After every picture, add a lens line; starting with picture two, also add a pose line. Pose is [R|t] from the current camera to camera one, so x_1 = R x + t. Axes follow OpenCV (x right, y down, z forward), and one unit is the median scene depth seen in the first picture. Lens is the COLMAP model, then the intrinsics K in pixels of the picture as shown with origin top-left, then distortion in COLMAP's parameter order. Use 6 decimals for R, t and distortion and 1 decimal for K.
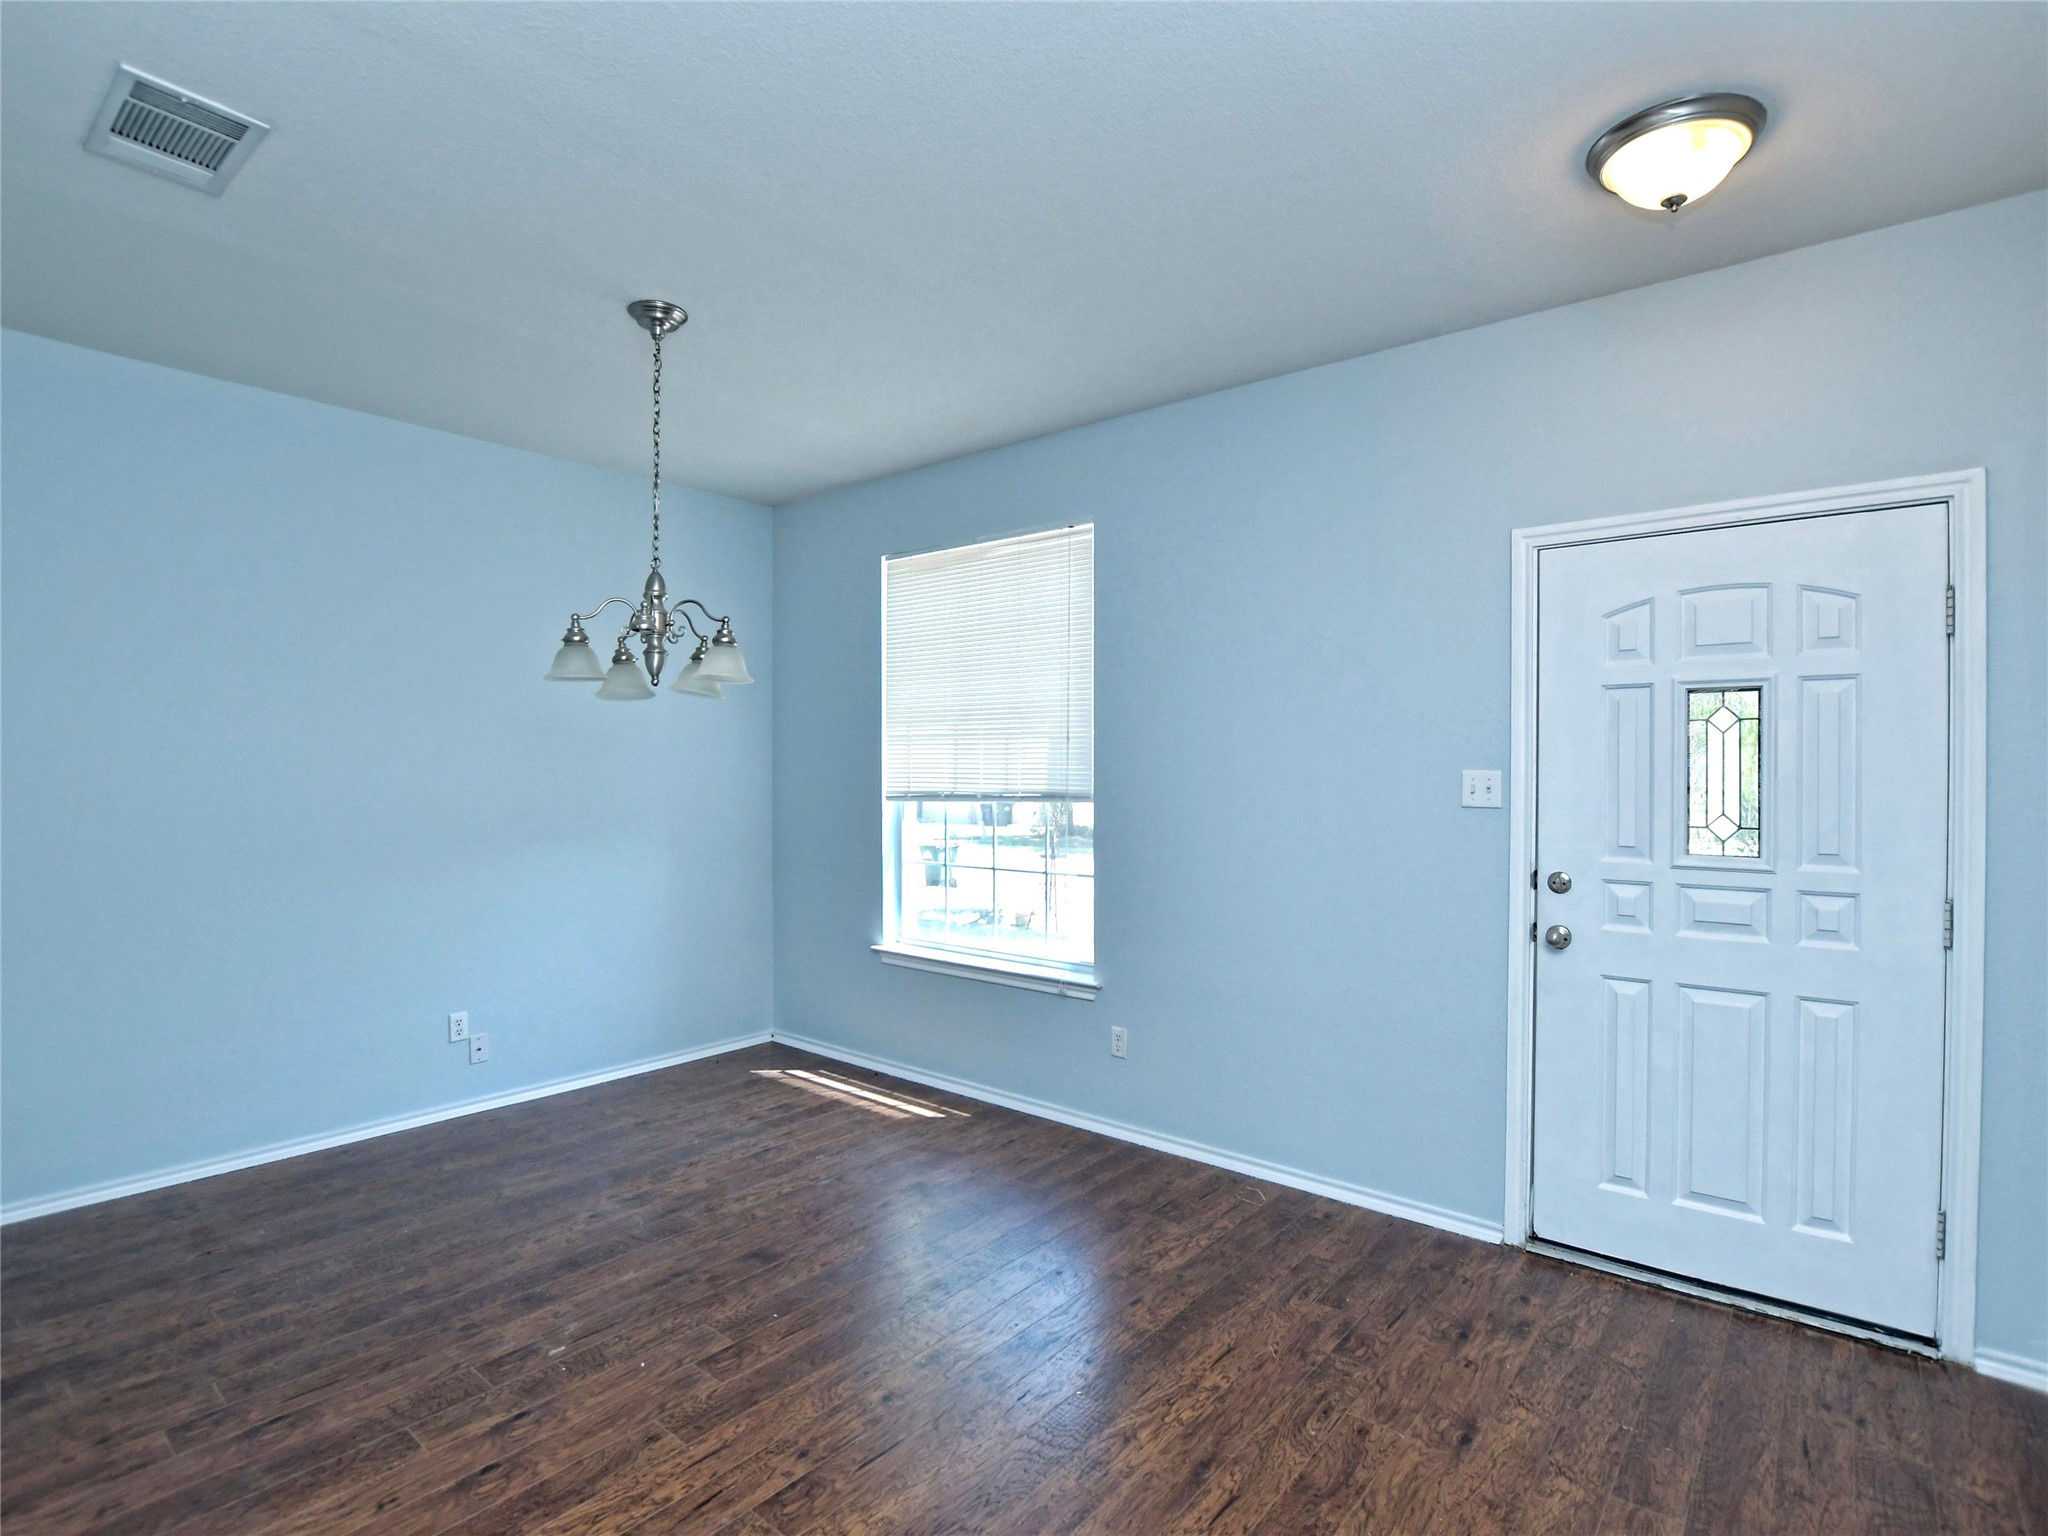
lens RADIAL K [[1027.5, 0, 992.7], [0, 1027.5, 774.9], [0, 0, 1]] dist [-0.030825, 0.001854]
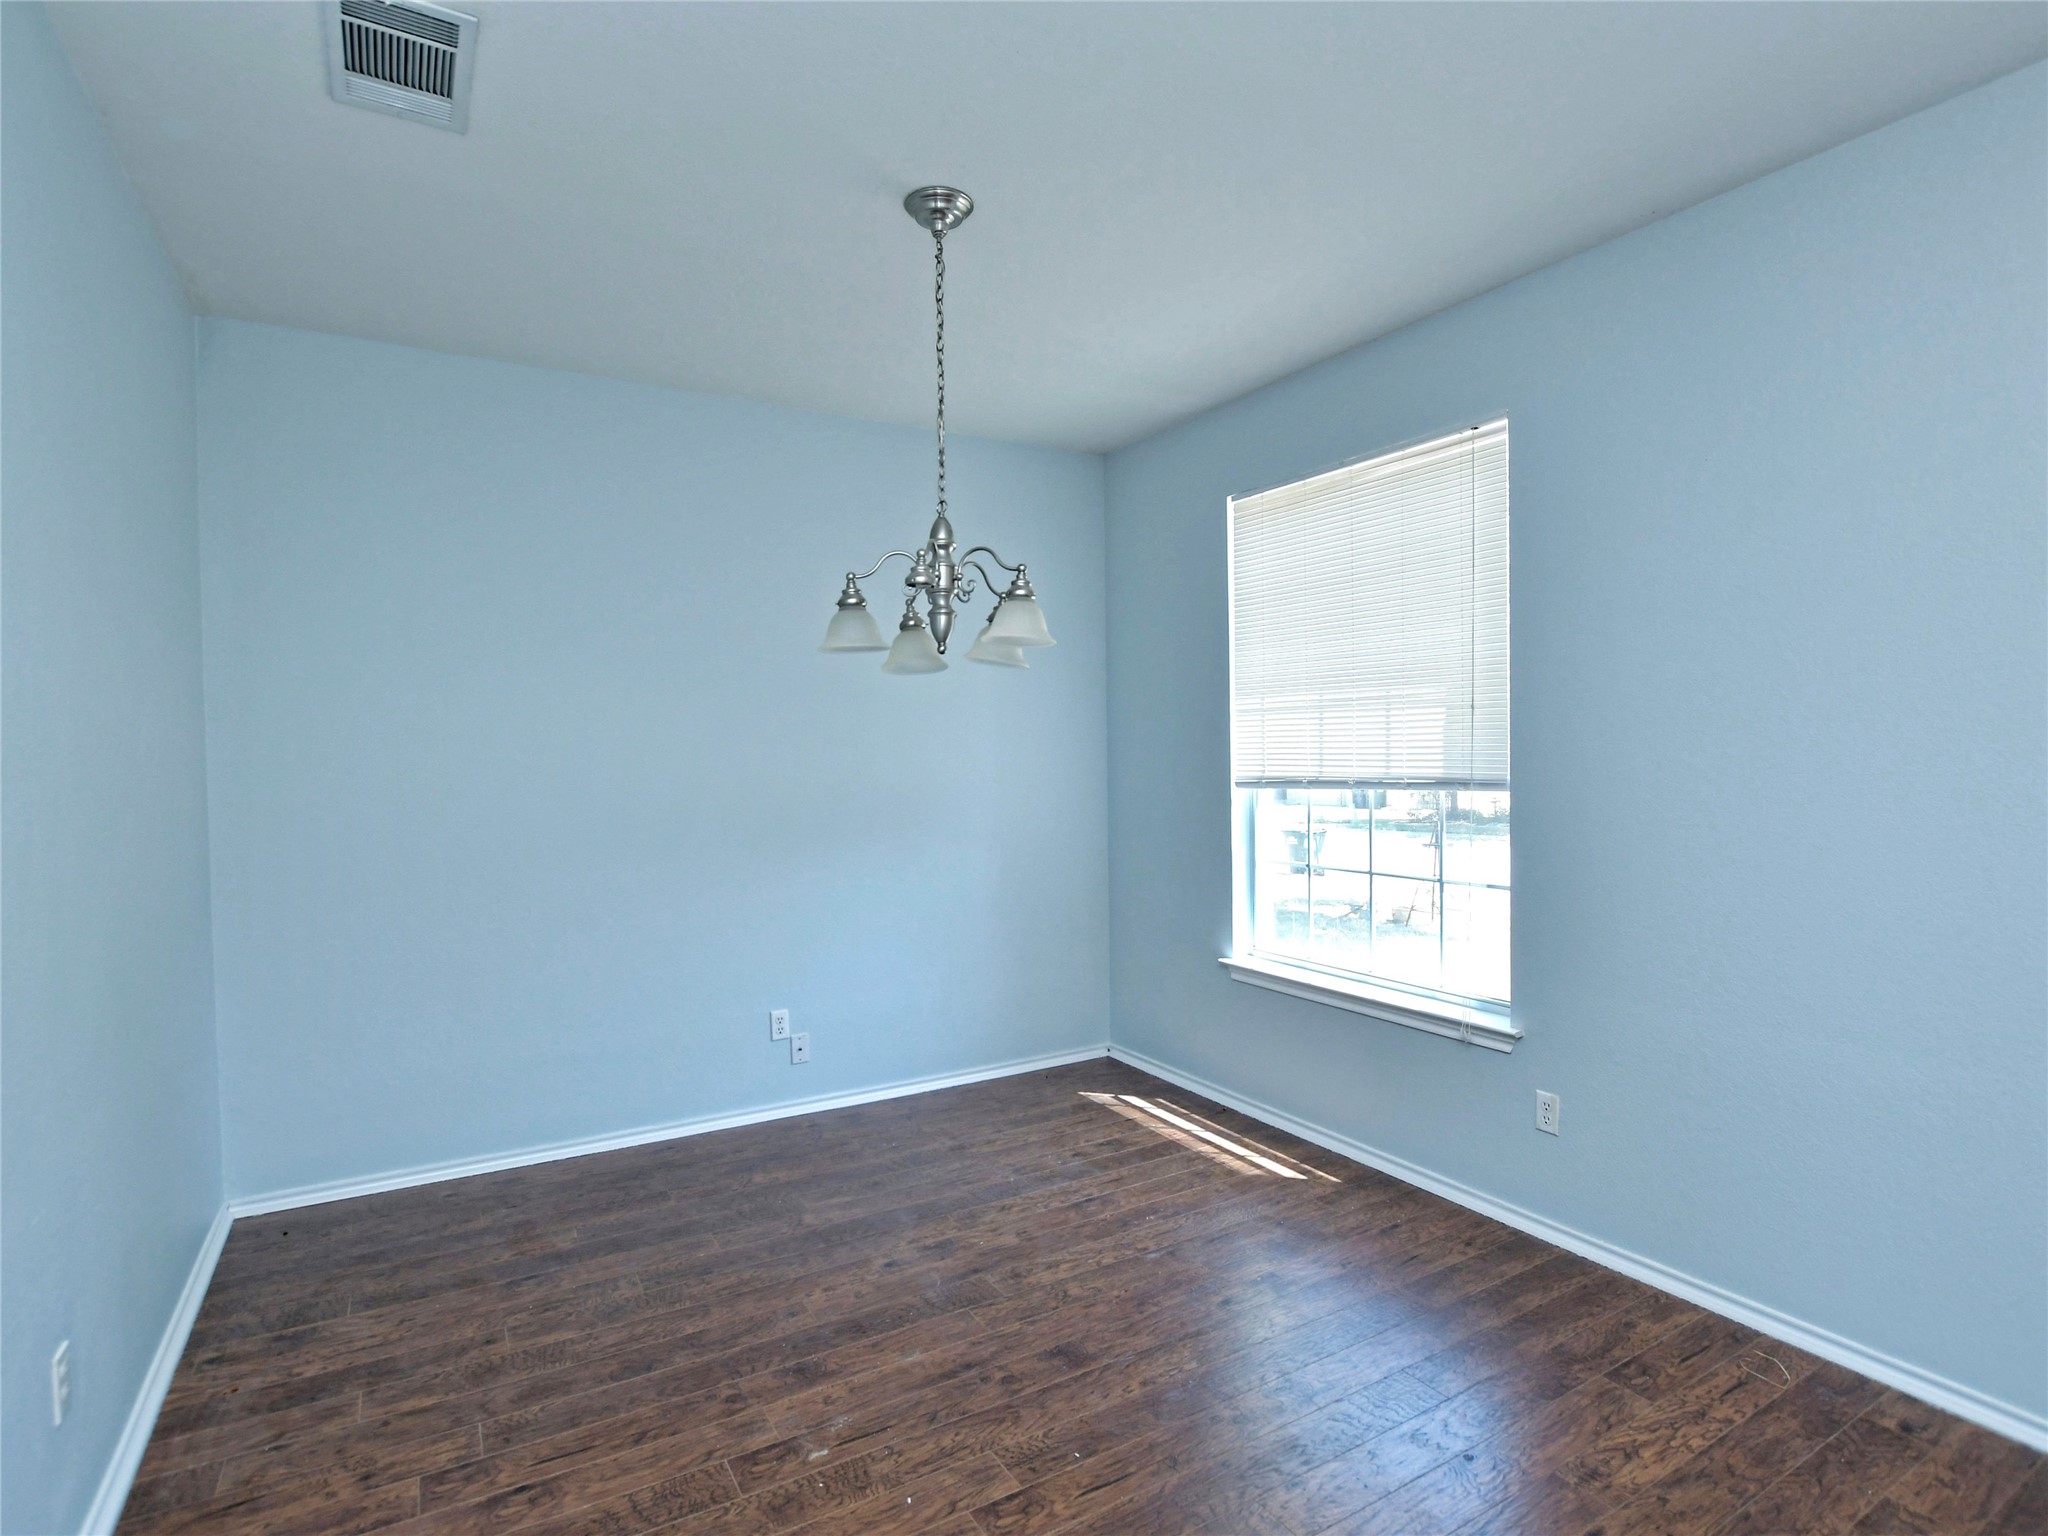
lens RADIAL K [[1013.1, 0, 1016.0], [0, 1013.1, 775.9], [0, 0, 1]] dist [-0.030909, 0.001778]
pose [[0.945572, -0.004574, -0.325379, -0.005793], [0.011261, 0.999762, 0.018671, -0.002686], [0.325217, -0.021319, 0.945399, 0.240748]]
